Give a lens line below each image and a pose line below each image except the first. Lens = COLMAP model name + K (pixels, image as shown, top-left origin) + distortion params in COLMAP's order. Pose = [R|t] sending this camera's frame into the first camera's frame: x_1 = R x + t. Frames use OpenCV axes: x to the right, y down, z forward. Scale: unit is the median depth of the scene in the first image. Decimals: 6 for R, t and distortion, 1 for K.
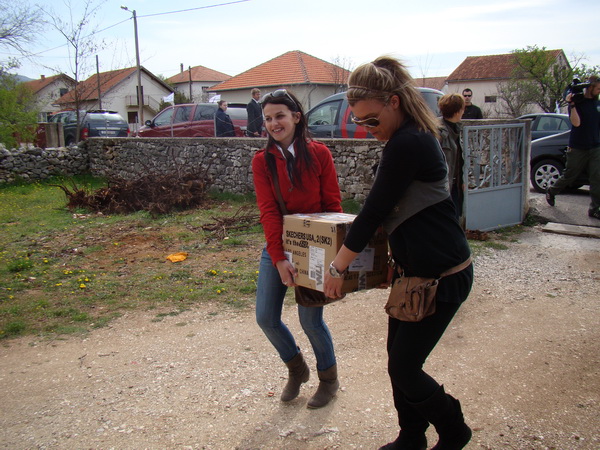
lens RADIAL K [[560.2, 0, 300.0], [0, 560.2, 225.0], [0, 0, 1]] dist [-0.167423, 0.124082]
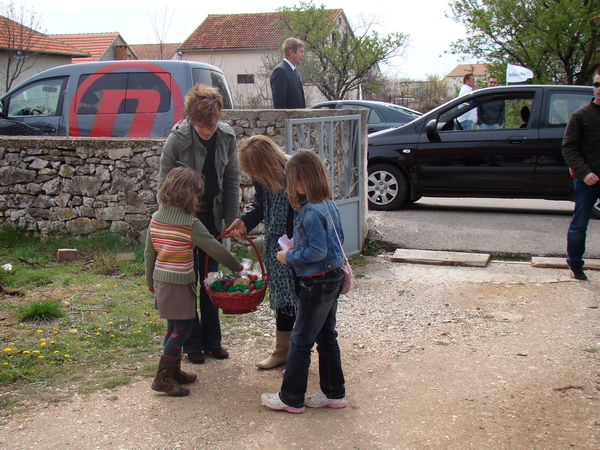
lens RADIAL K [[858.5, 0, 300.0], [0, 858.5, 225.0], [0, 0, 1]] dist [-0.024860, 0.560349]
pose [[0.917967, -0.036611, 0.394963, -0.101154], [0.057583, 0.997483, -0.041371, 0.002967], [-0.392454, 0.060720, 0.917765, -0.011722]]
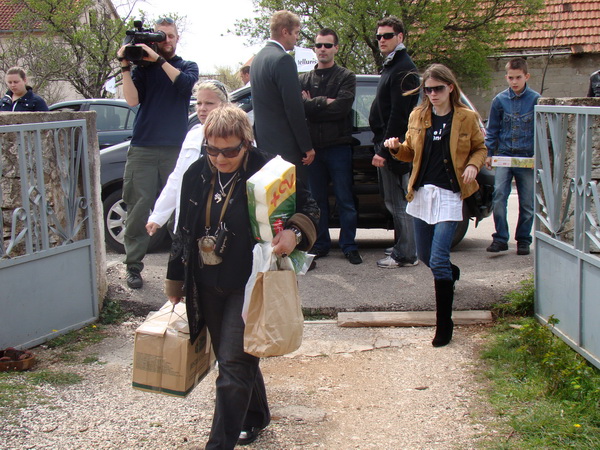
lens RADIAL K [[1039.8, 0, 300.8], [0, 1039.8, 234.2], [0, 0, 1]] dist [0.129037, 0.268887]
pose [[0.808915, -0.071670, 0.583540, 0.006125], [0.115130, 0.992636, -0.037681, -0.020121], [-0.576542, 0.097663, 0.811209, 0.101937]]
